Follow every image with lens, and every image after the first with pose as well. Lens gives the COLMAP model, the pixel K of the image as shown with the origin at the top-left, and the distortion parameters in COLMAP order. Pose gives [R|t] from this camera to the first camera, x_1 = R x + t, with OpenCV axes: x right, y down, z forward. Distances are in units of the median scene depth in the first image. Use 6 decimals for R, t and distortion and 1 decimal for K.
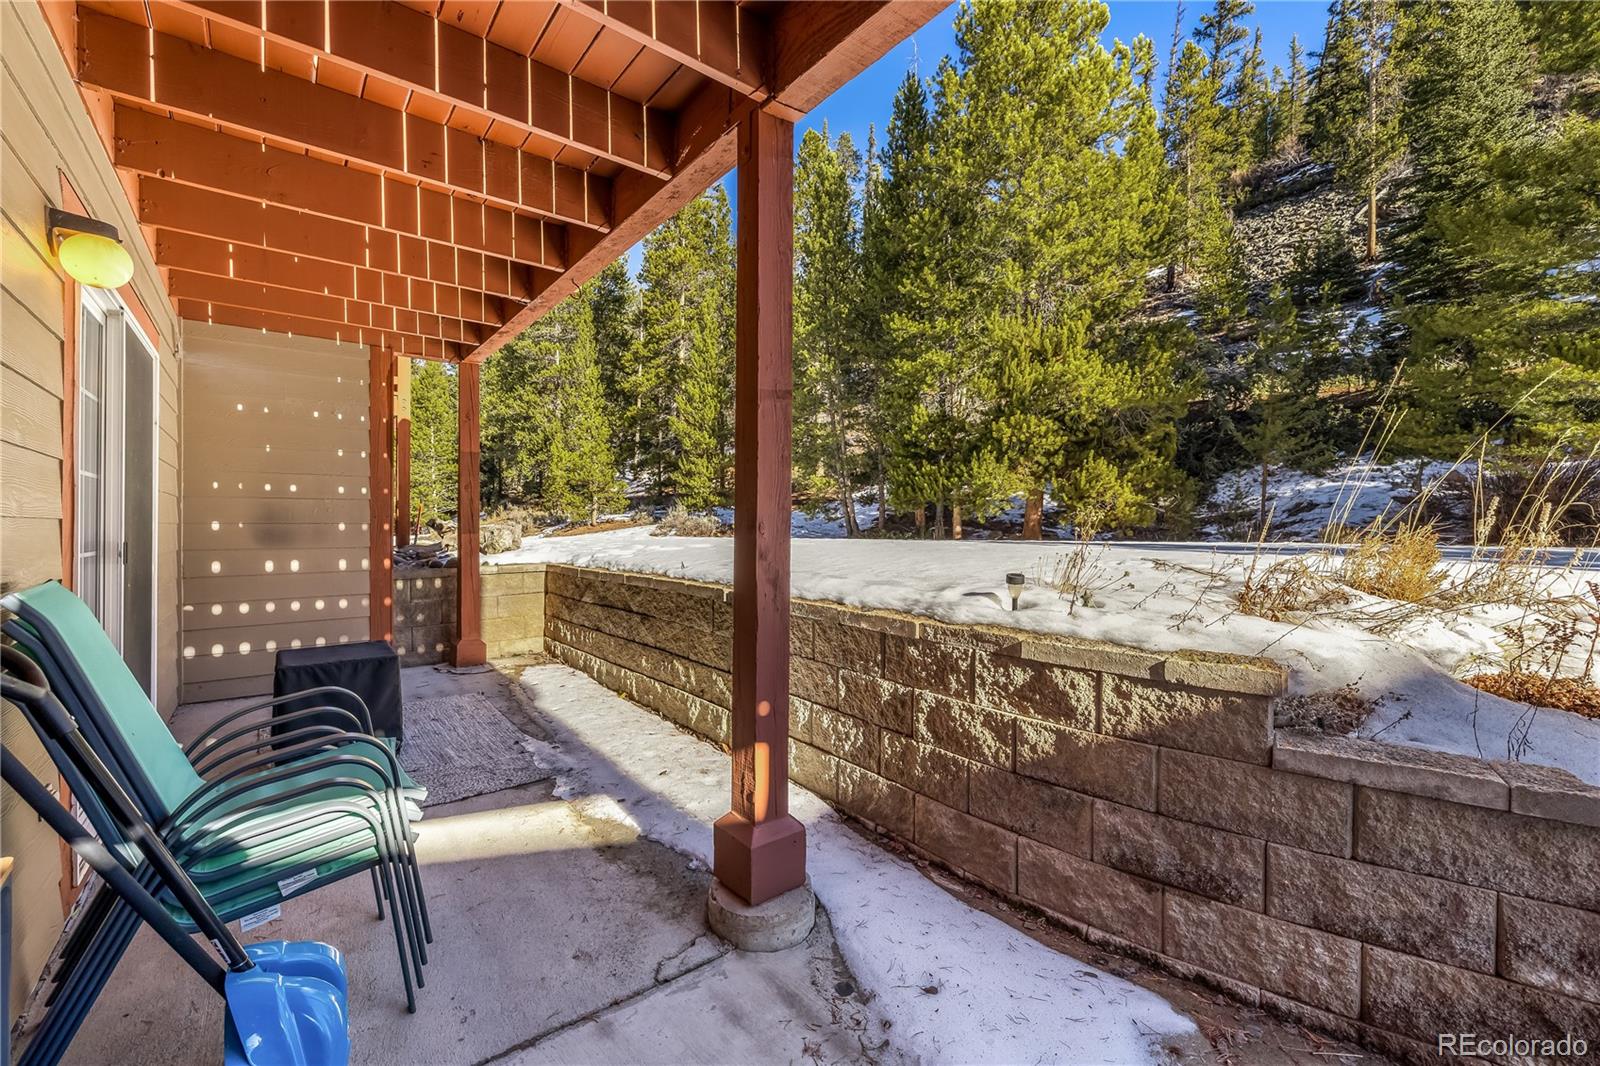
lens RADIAL K [[676.4, 0, 801.8], [0, 676.4, 526.6], [0, 0, 1]] dist [-0.002600, 0.001161]
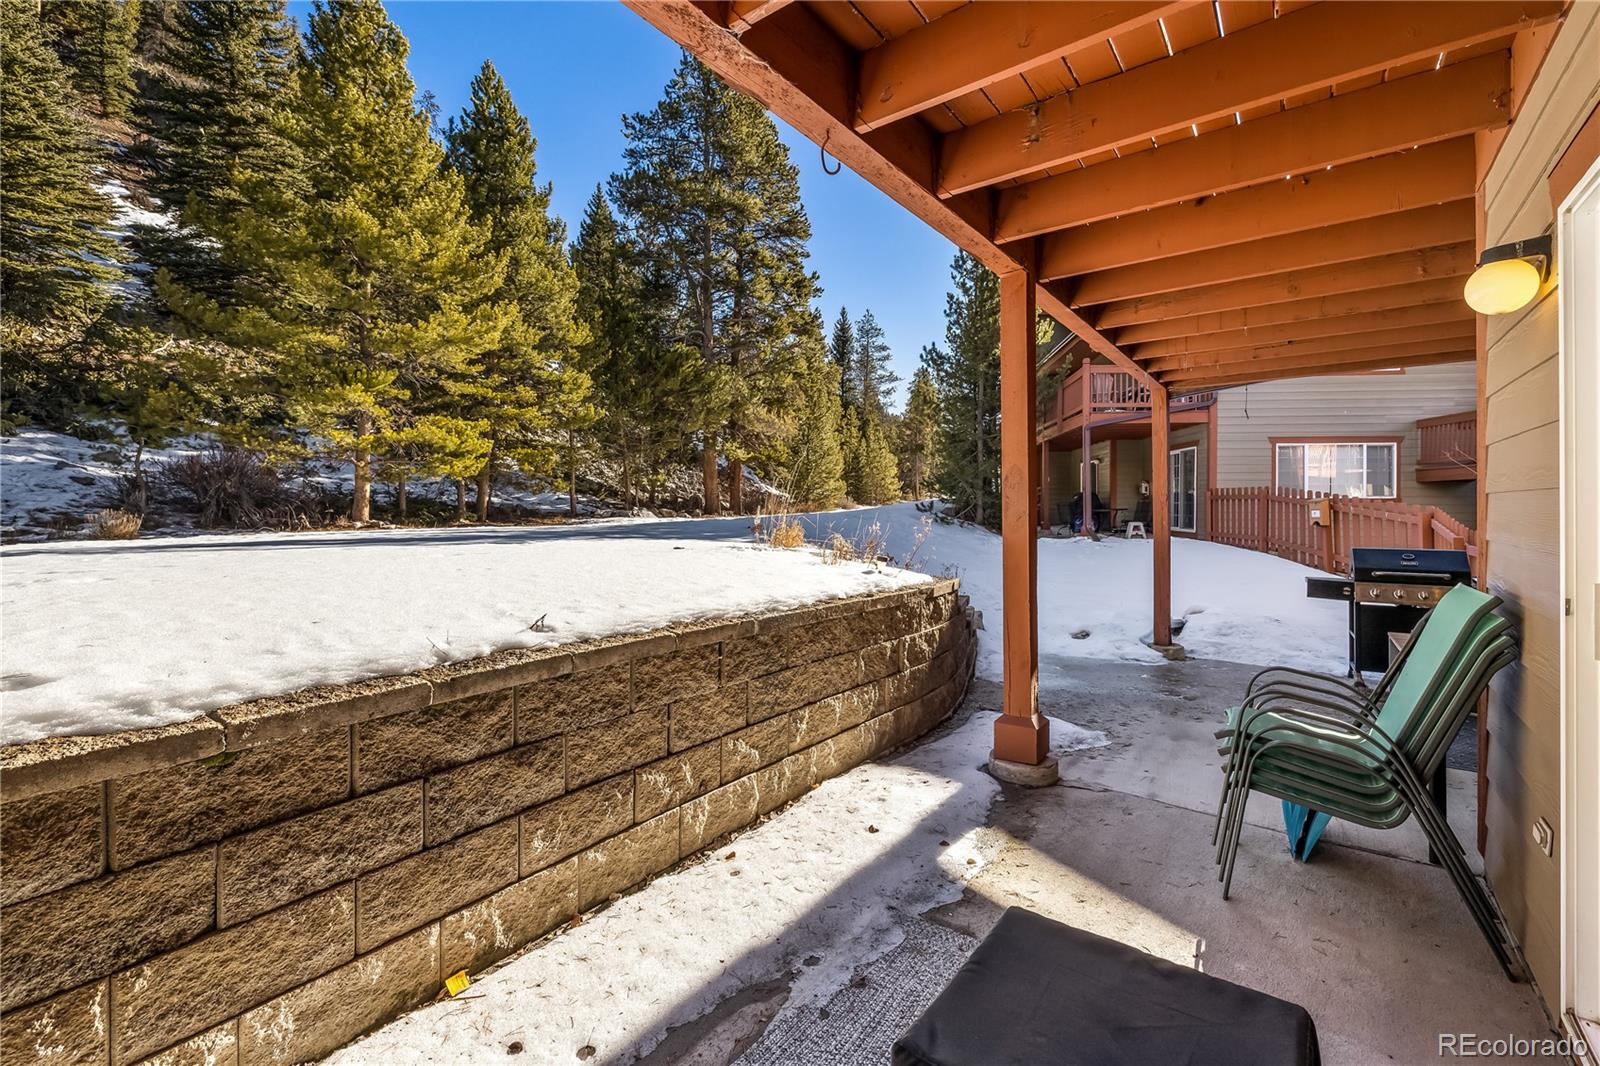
lens RADIAL K [[676.4, 0, 809.4], [0, 676.4, 508.4], [0, 0, 1]] dist [-0.002600, 0.001161]
pose [[-0.257552, -0.000650, 0.966264, -1.099071], [0.003662, 0.999992, 0.001648, -0.045243], [-0.966257, 0.003963, -0.257548, 1.413815]]
